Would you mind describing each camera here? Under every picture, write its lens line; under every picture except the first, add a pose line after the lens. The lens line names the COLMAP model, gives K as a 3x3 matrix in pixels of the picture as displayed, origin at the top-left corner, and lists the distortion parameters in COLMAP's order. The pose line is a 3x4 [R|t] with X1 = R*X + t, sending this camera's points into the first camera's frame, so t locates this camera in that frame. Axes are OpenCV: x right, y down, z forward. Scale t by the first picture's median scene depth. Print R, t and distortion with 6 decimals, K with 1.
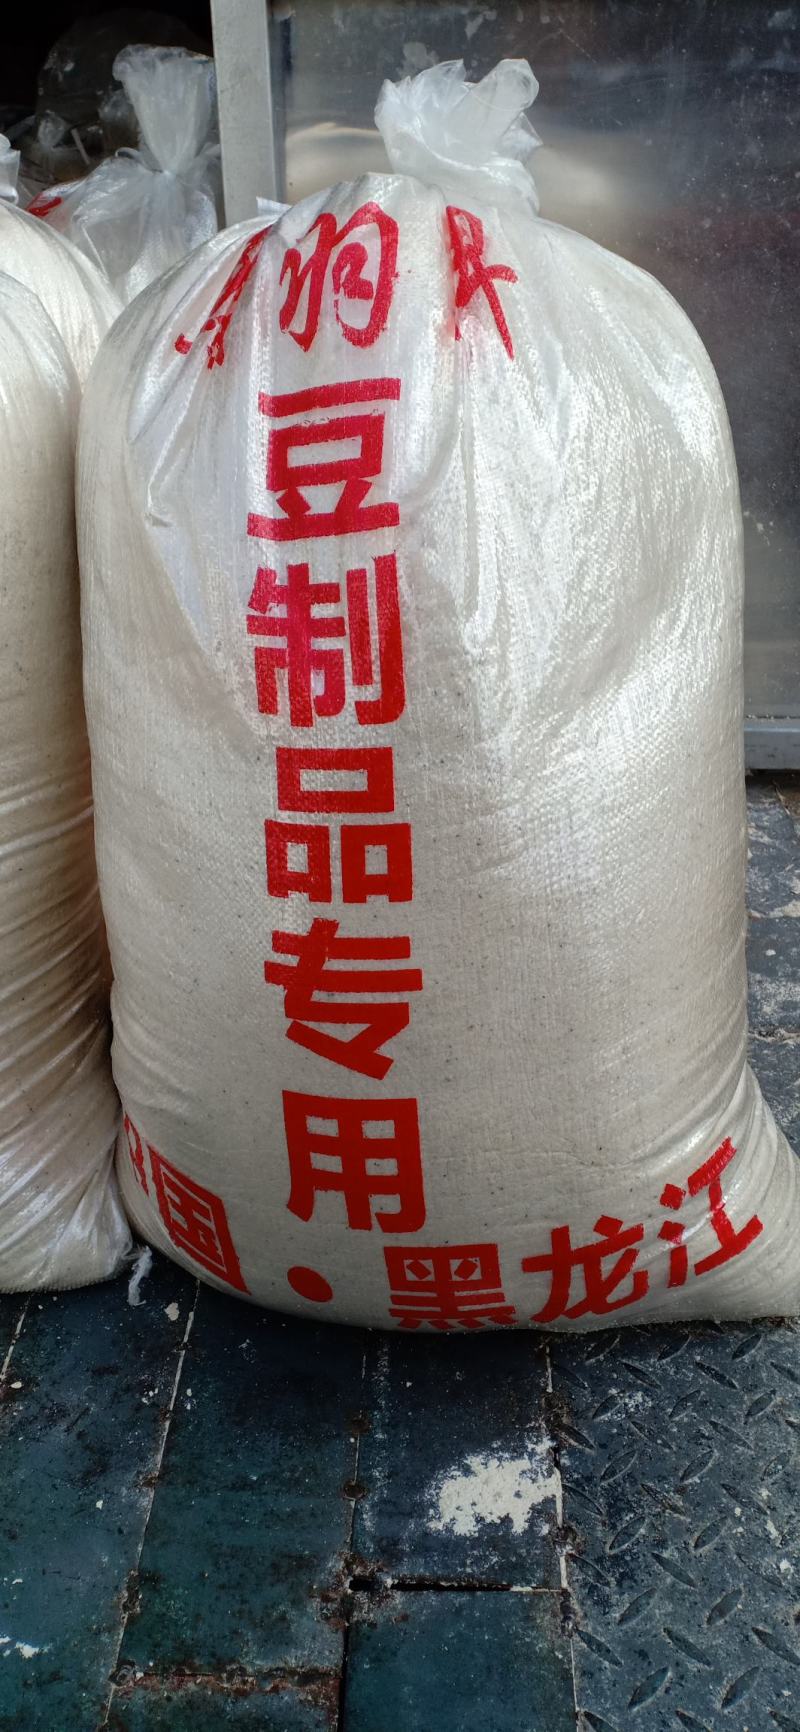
lens RADIAL K [[1328.0, 0, 393.9], [0, 1328.0, 823.4], [0, 0, 1]] dist [0.134125, -0.201537]
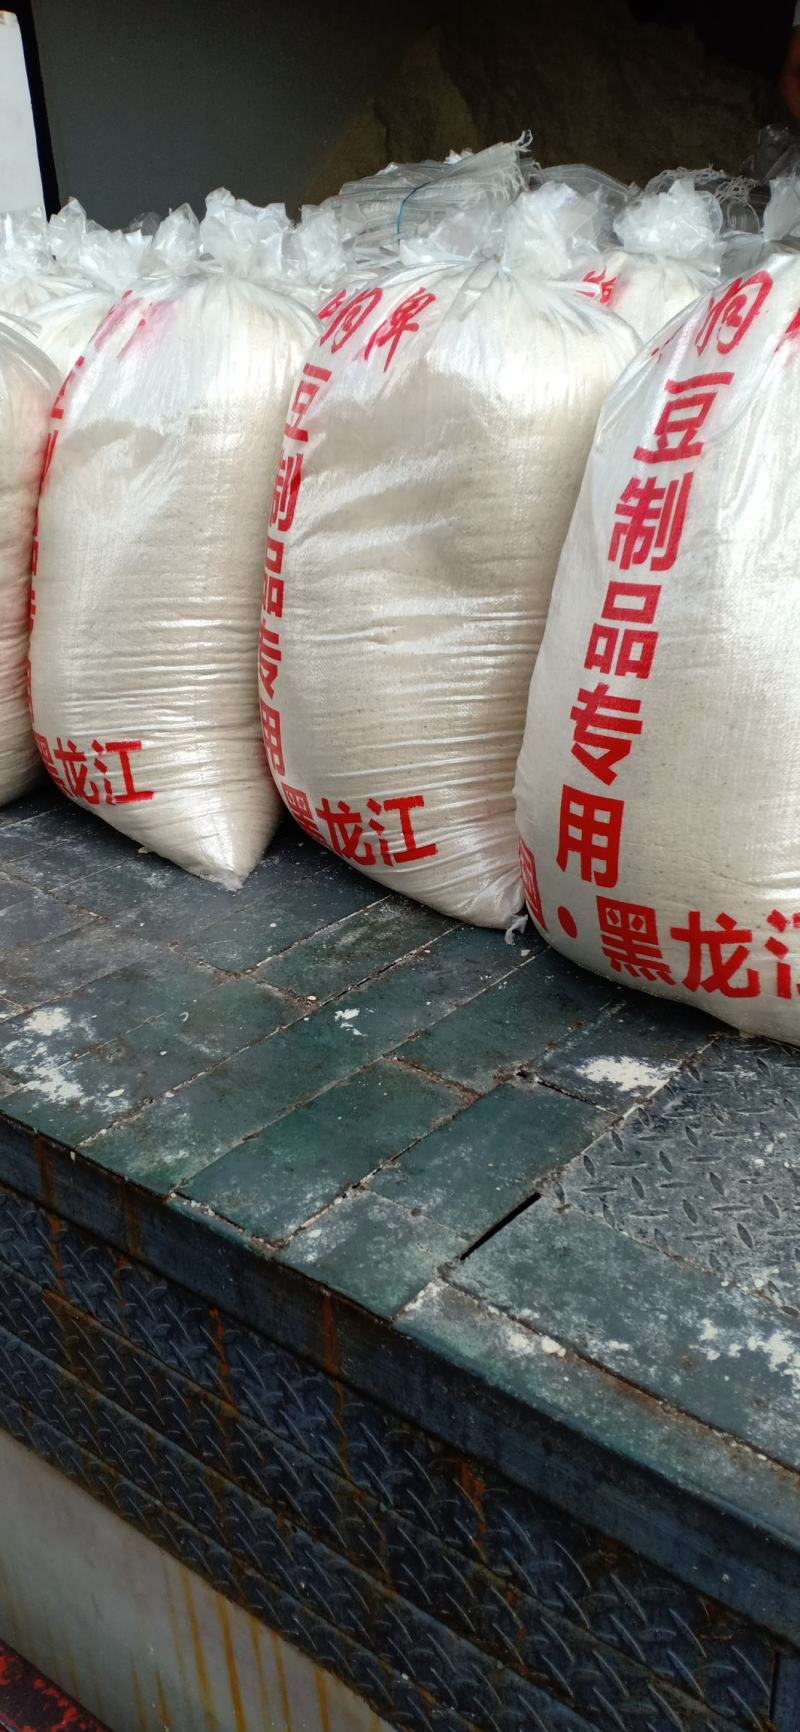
lens RADIAL K [[1478.6, 0, 400.0], [0, 1478.6, 866.0], [0, 0, 1]] dist [0.007744, -0.000919]
pose [[0.748773, 0.233351, -0.620391, 0.942029], [-0.269259, 0.962357, 0.036999, 0.286818], [0.605672, 0.139342, 0.783419, -0.564311]]
